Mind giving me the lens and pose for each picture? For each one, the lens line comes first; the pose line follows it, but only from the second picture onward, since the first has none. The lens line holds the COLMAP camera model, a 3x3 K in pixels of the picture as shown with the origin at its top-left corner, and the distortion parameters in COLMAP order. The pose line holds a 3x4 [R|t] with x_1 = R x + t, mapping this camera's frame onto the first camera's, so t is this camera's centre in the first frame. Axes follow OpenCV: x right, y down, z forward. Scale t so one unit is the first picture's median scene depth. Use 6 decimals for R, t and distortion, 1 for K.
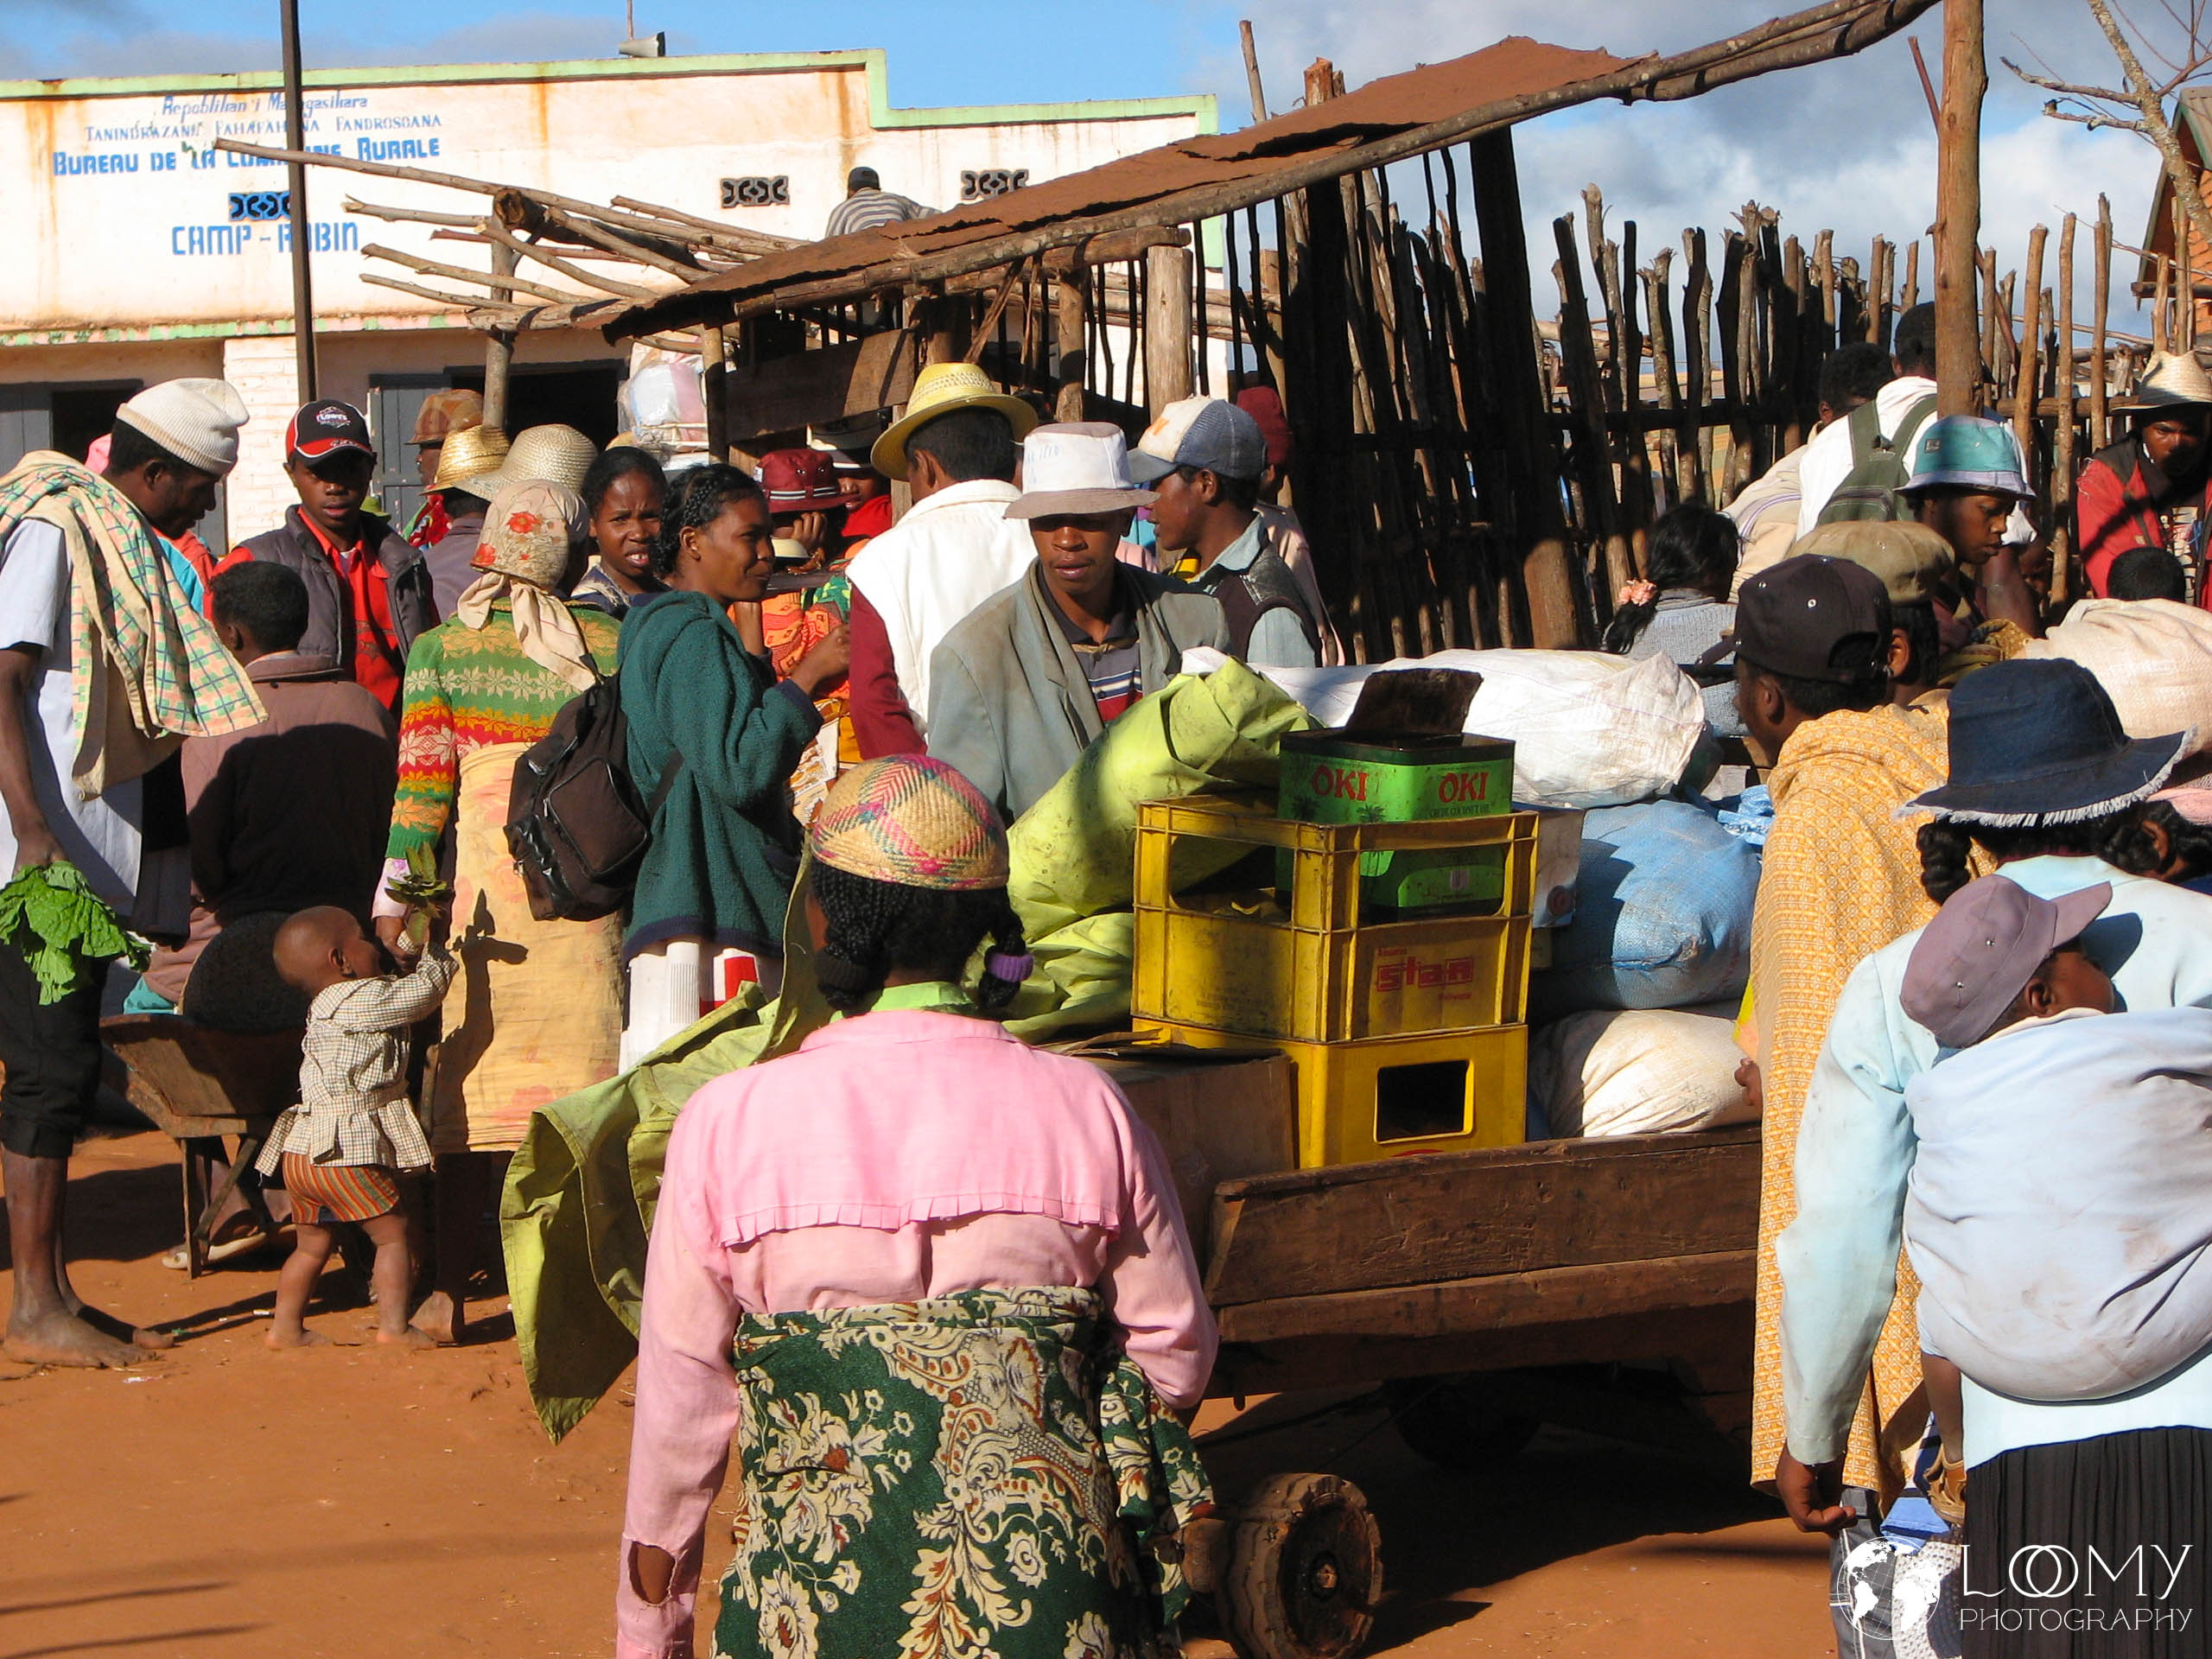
lens RADIAL K [[8575.2, 0, 1106.0], [0, 8575.2, 829.5], [0, 0, 1]] dist [0.092797, 0.190363]
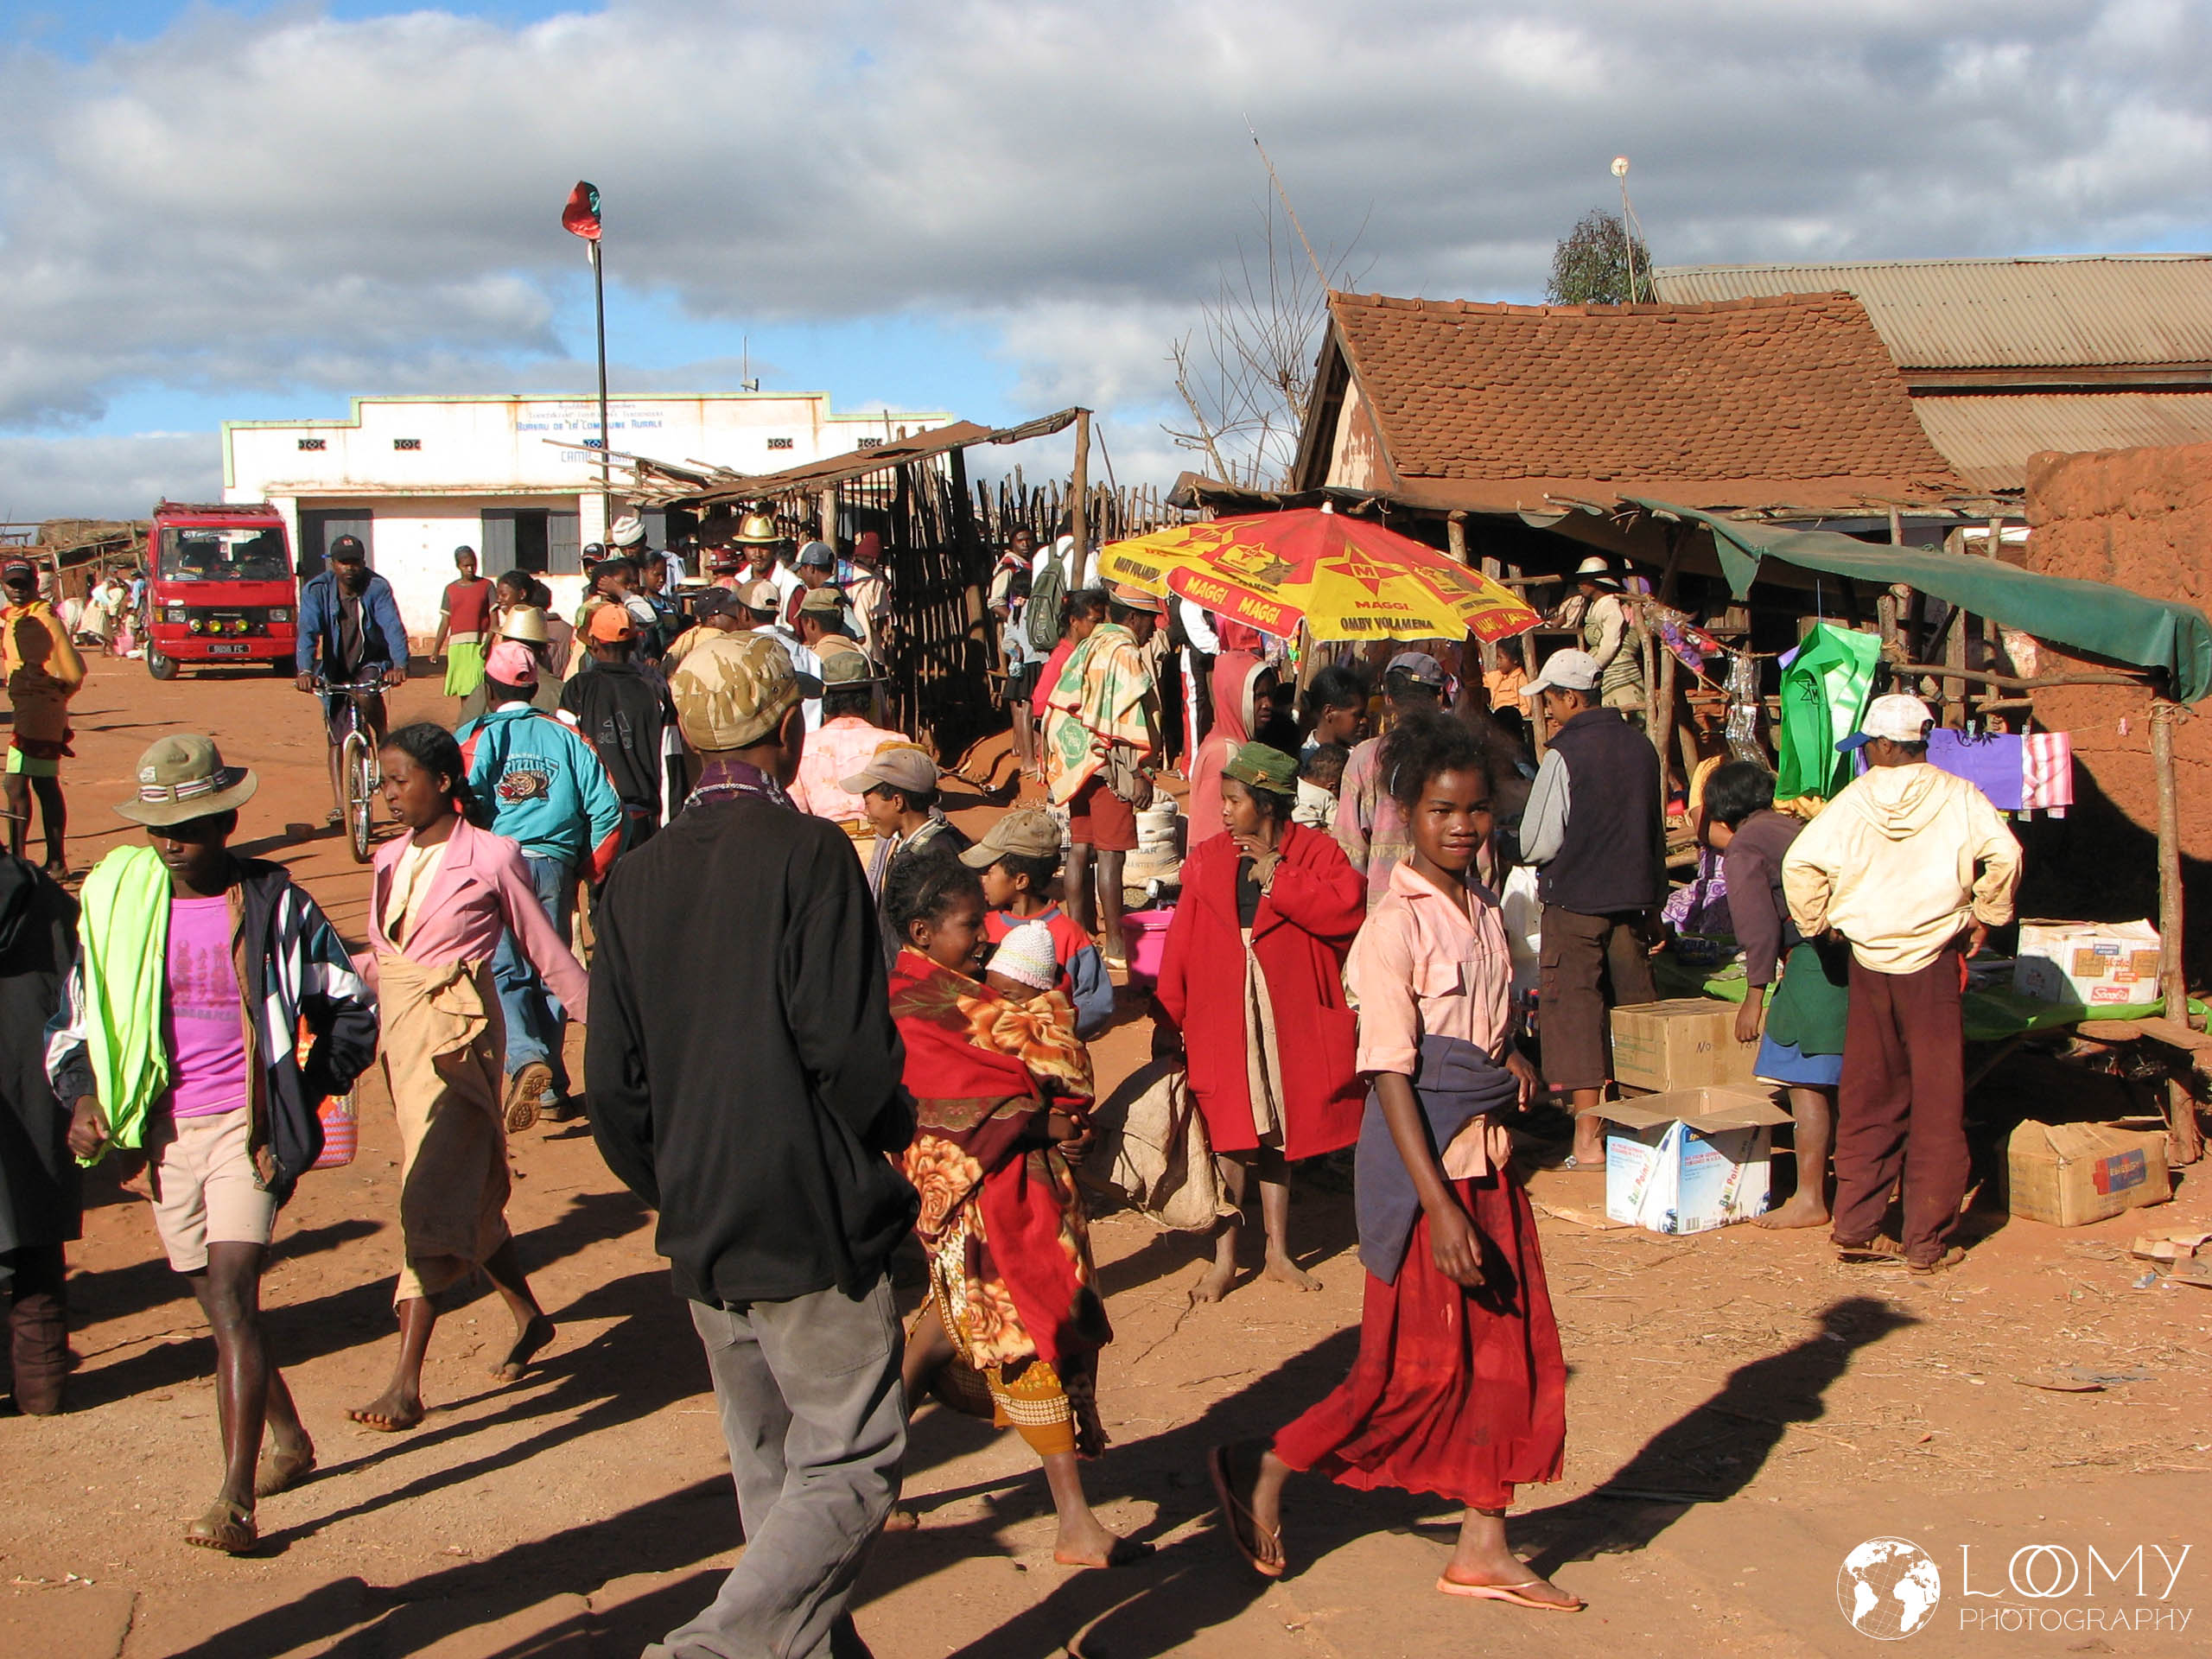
lens RADIAL K [[3461.9, 0, 1106.0], [0, 3461.9, 829.5], [0, 0, 1]] dist [0.009795, -0.077776]
pose [[0.998813, 0.022634, 0.043123, 0.047770], [-0.024293, 0.998969, 0.038351, 0.005577], [-0.042211, -0.039353, 0.998333, -0.246956]]
